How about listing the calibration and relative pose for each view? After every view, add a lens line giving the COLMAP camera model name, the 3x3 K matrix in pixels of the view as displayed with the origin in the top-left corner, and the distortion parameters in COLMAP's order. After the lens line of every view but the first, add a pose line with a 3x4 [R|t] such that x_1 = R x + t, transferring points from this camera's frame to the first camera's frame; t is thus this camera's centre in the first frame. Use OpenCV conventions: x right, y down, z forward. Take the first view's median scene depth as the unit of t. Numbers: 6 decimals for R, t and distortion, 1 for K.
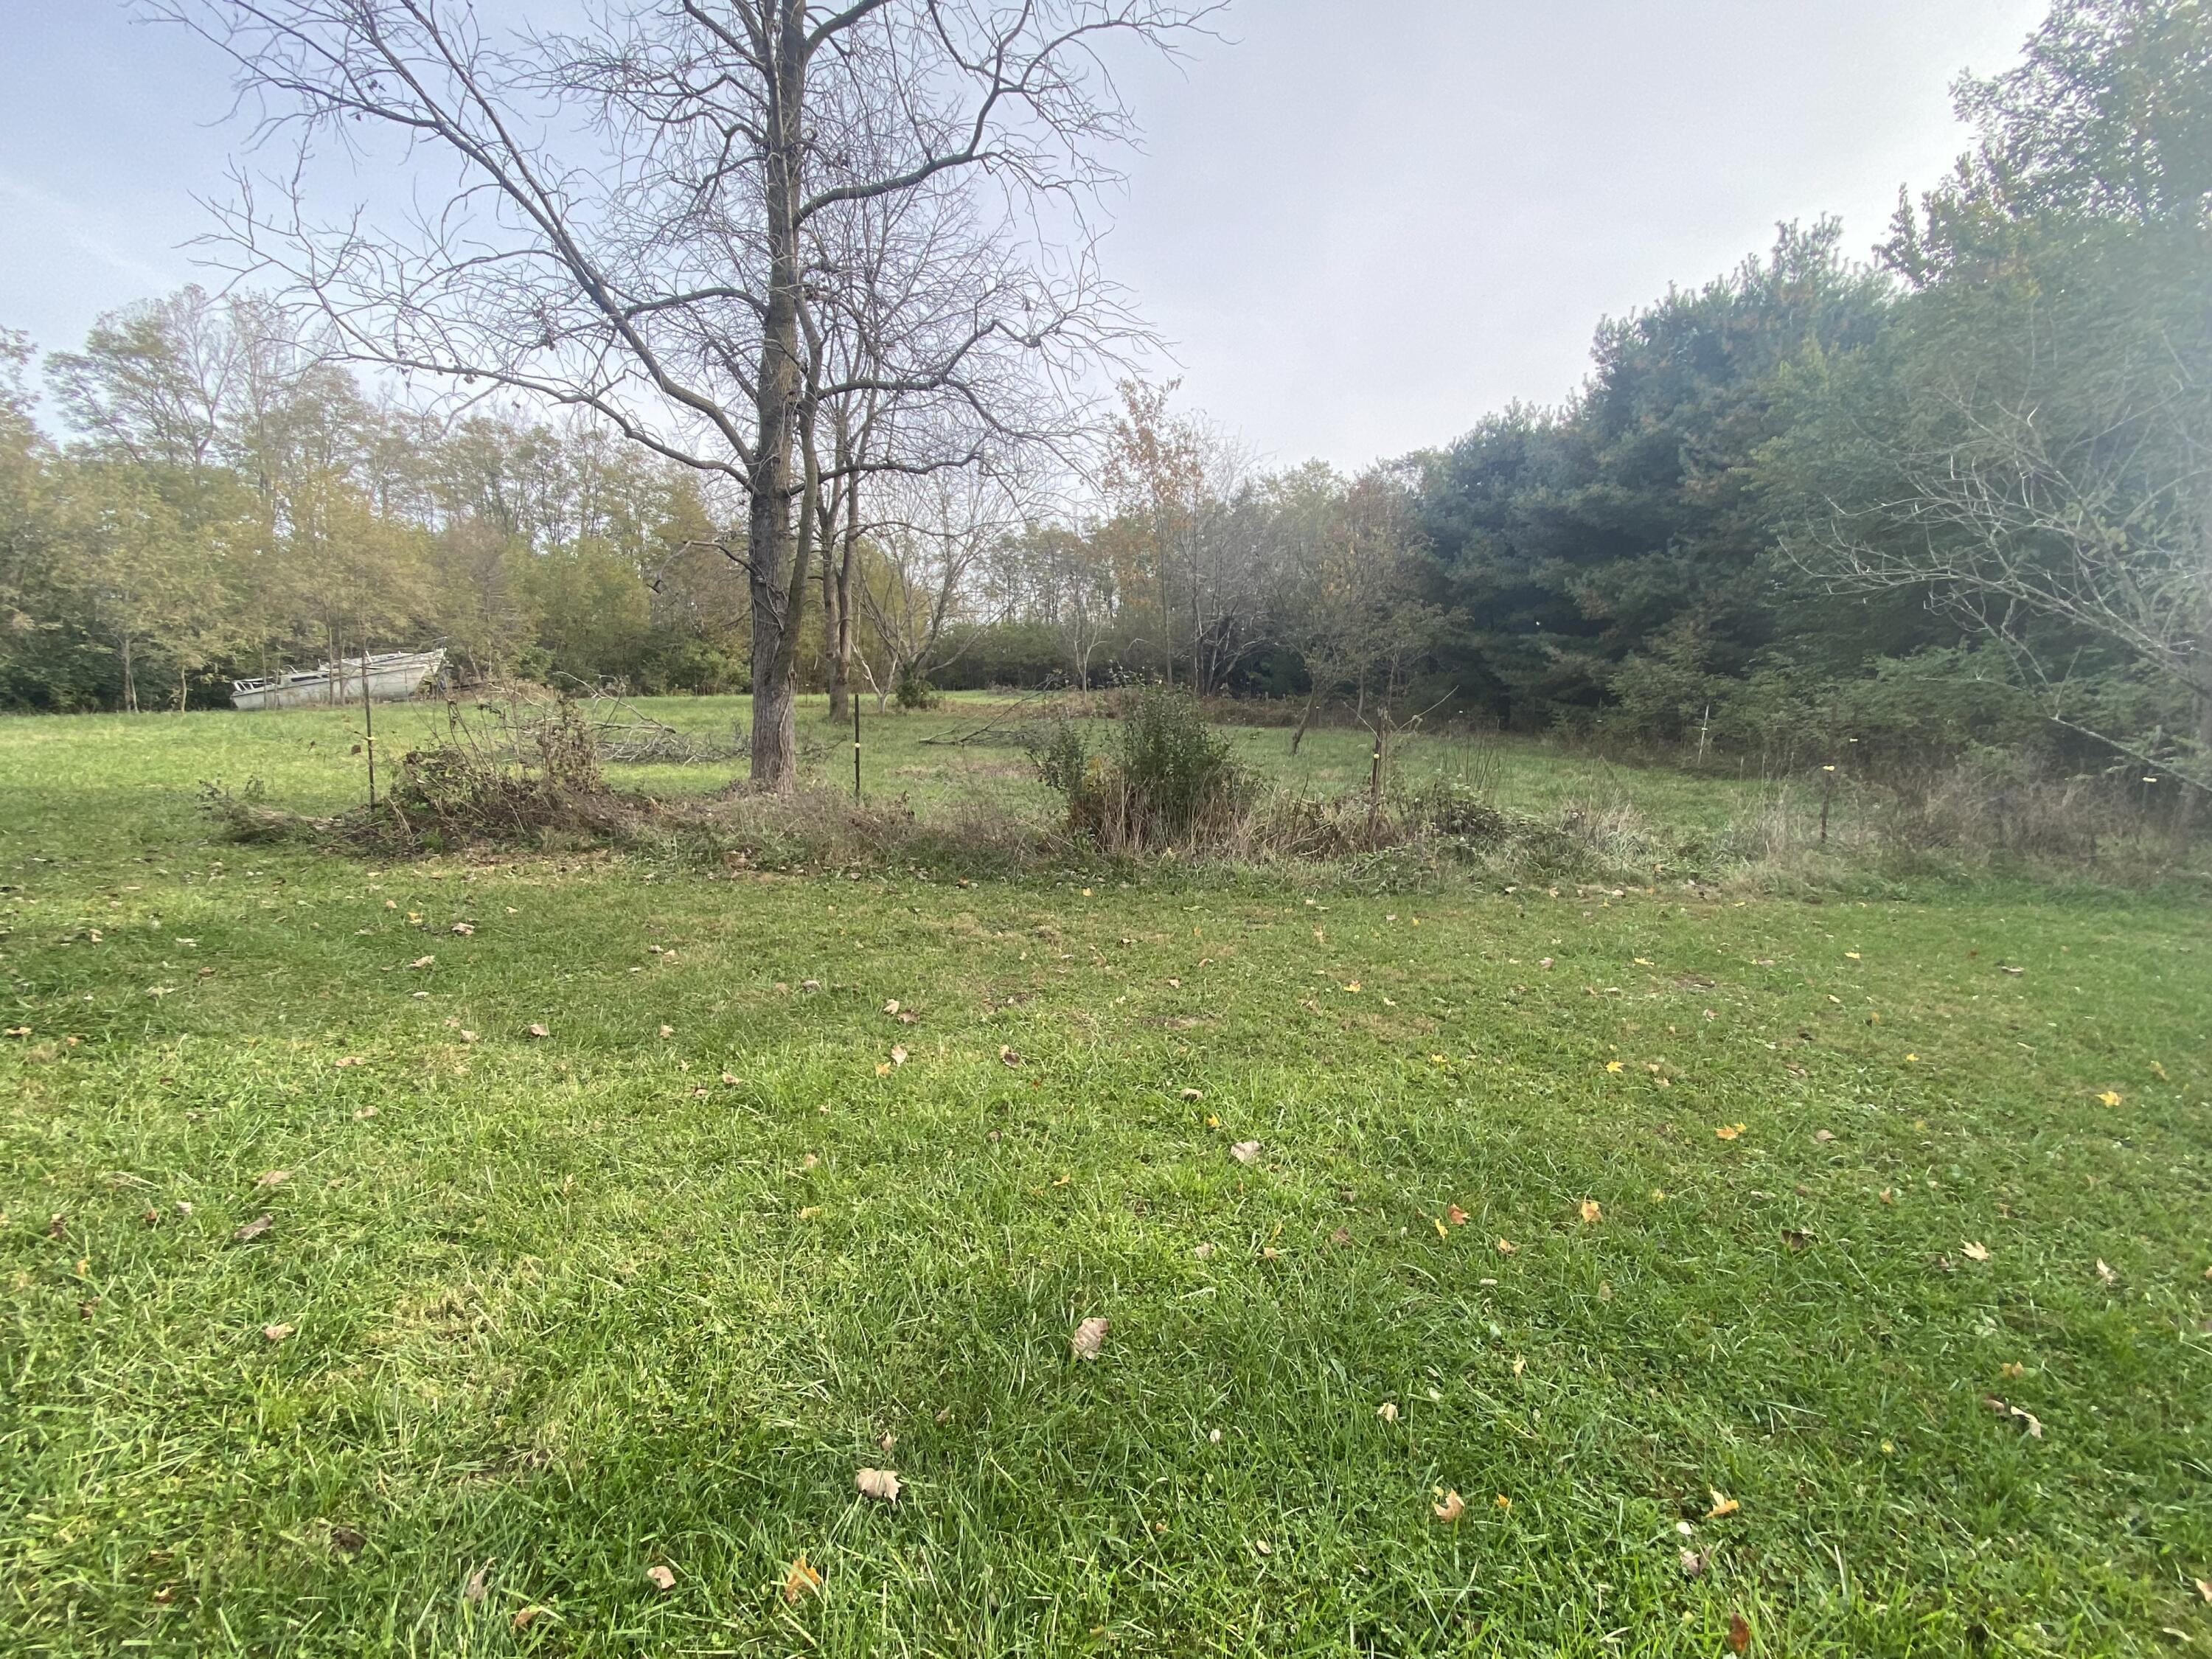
lens RADIAL K [[966.4, 0, 1109.0], [0, 966.4, 837.2], [0, 0, 1]] dist [-0.002263, -0.000558]
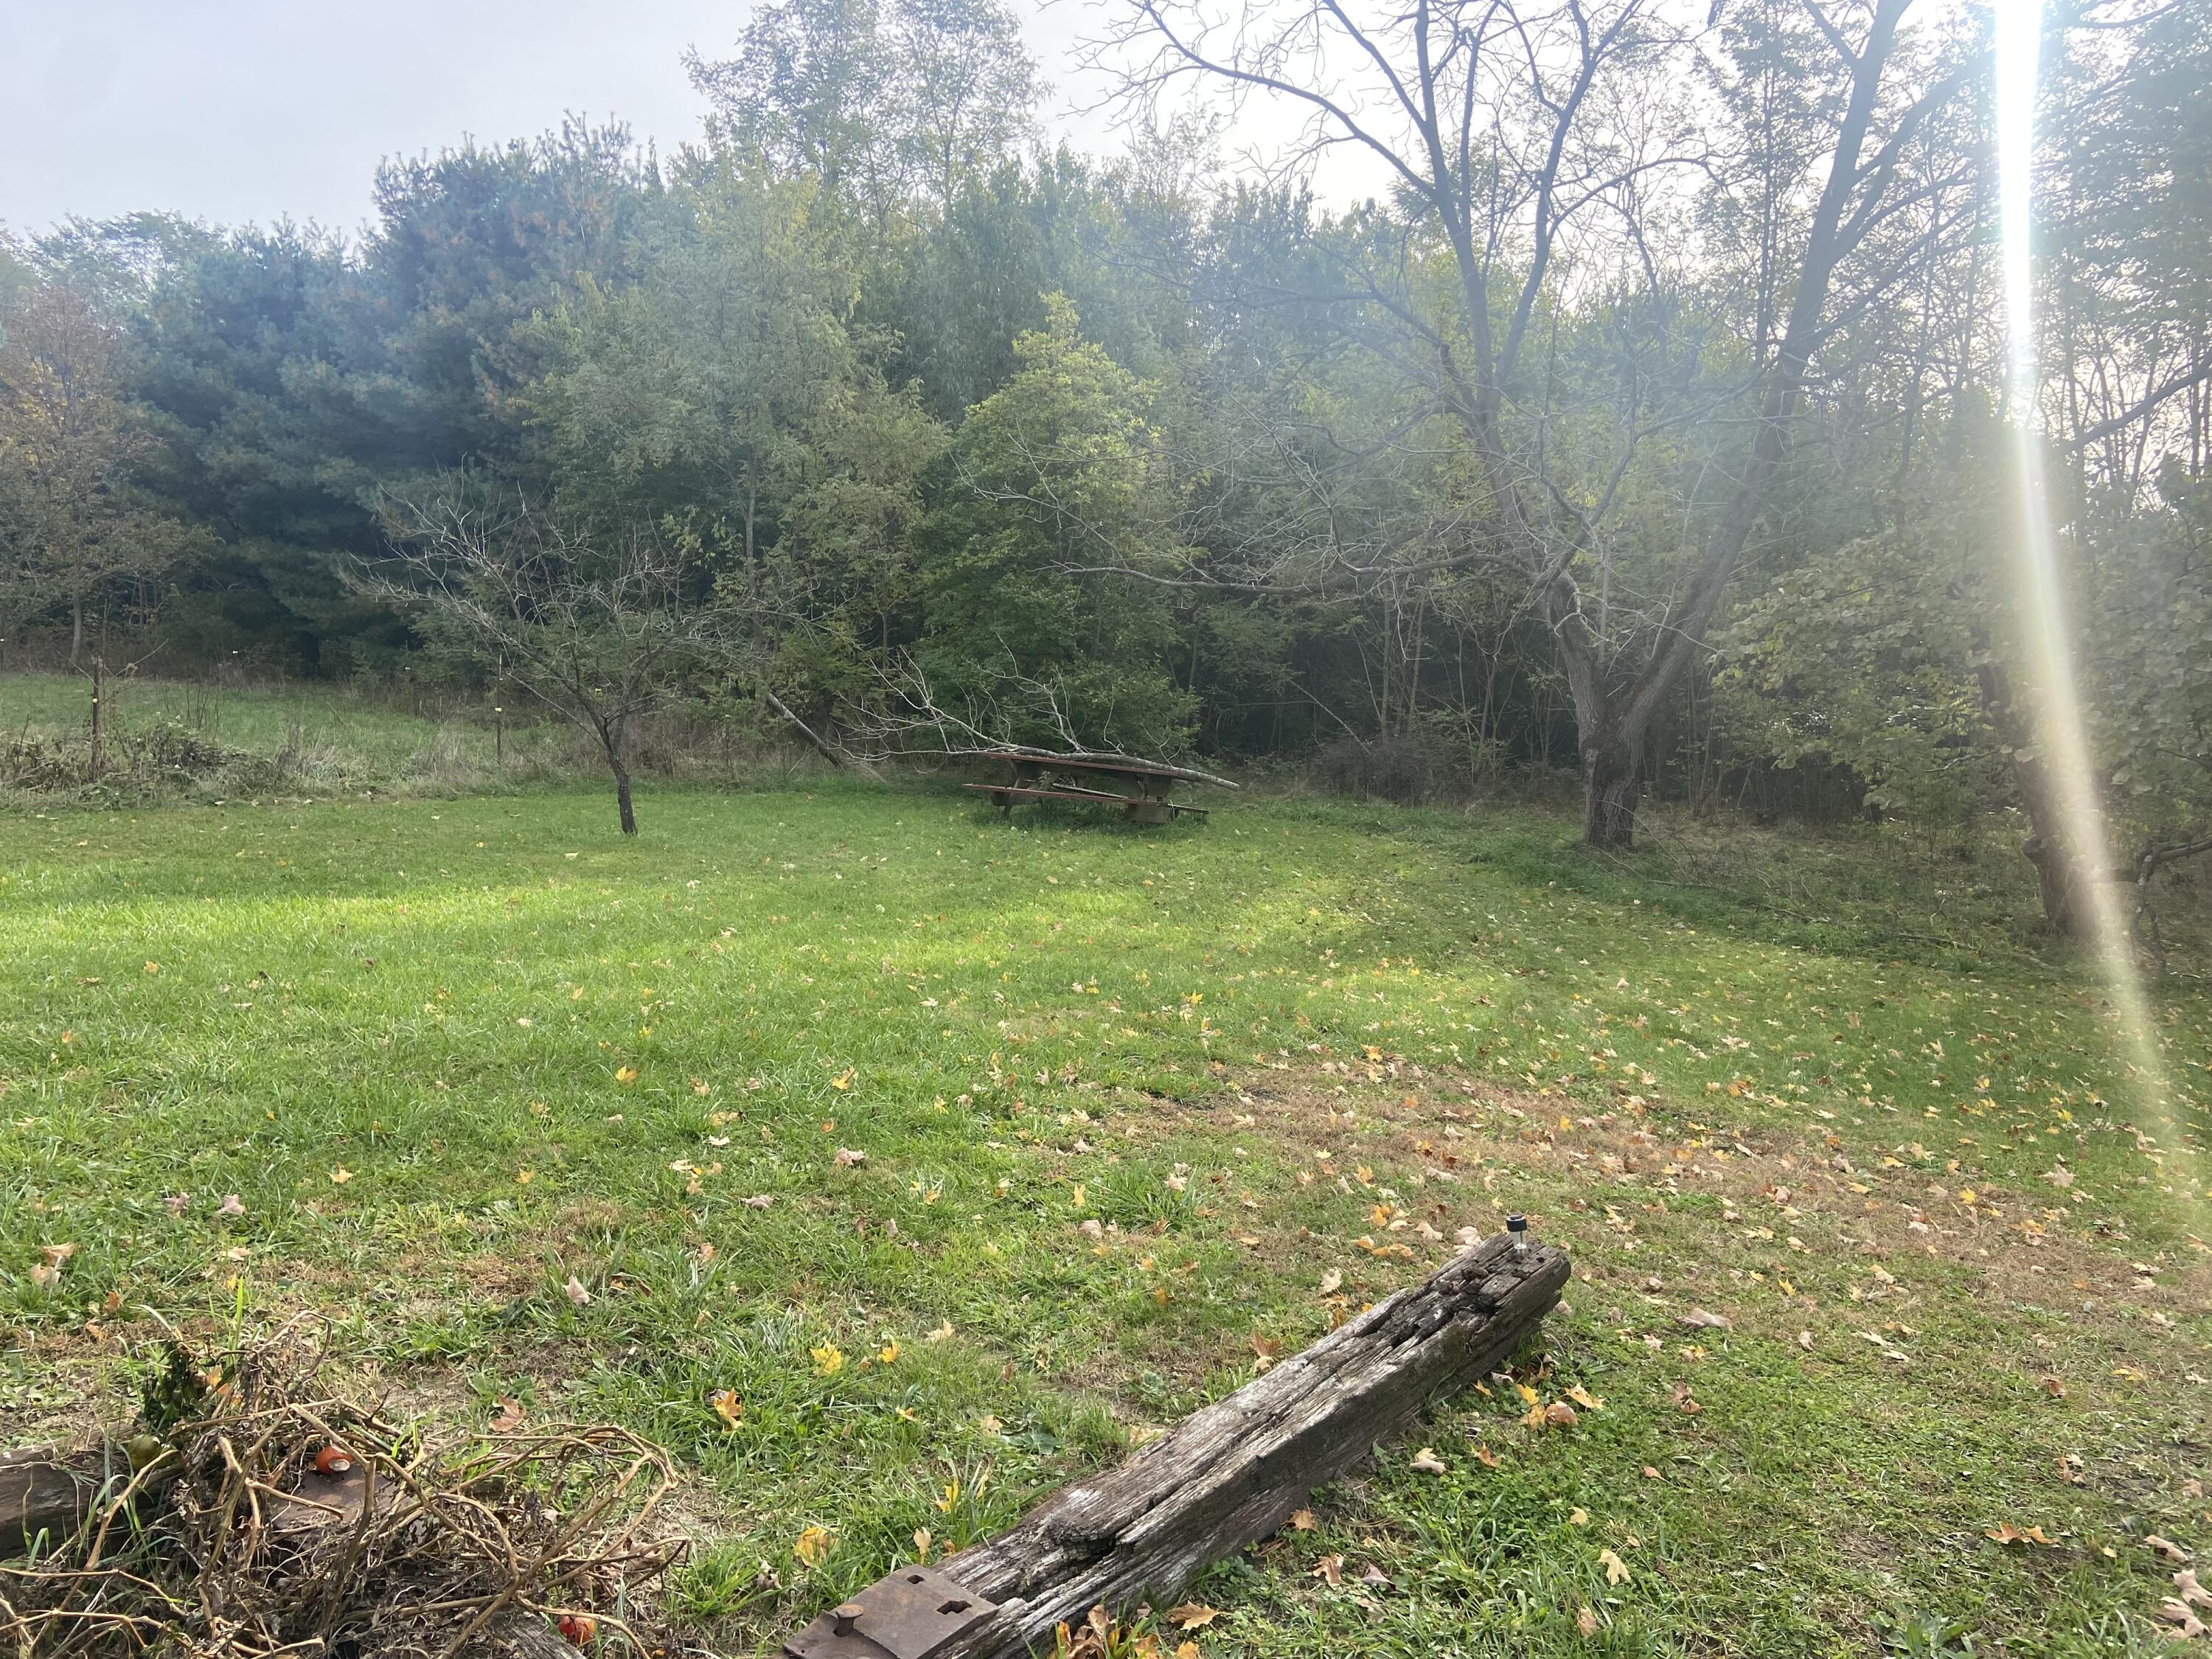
lens RADIAL K [[1628.5, 0, 1114.1], [0, 1628.5, 834.3], [0, 0, 1]] dist [-0.002411, -0.009611]
pose [[0.682067, -0.061859, 0.728668, -0.096617], [0.073214, 0.997186, 0.016123, 0.041006], [-0.727615, 0.042352, 0.684677, -0.369419]]
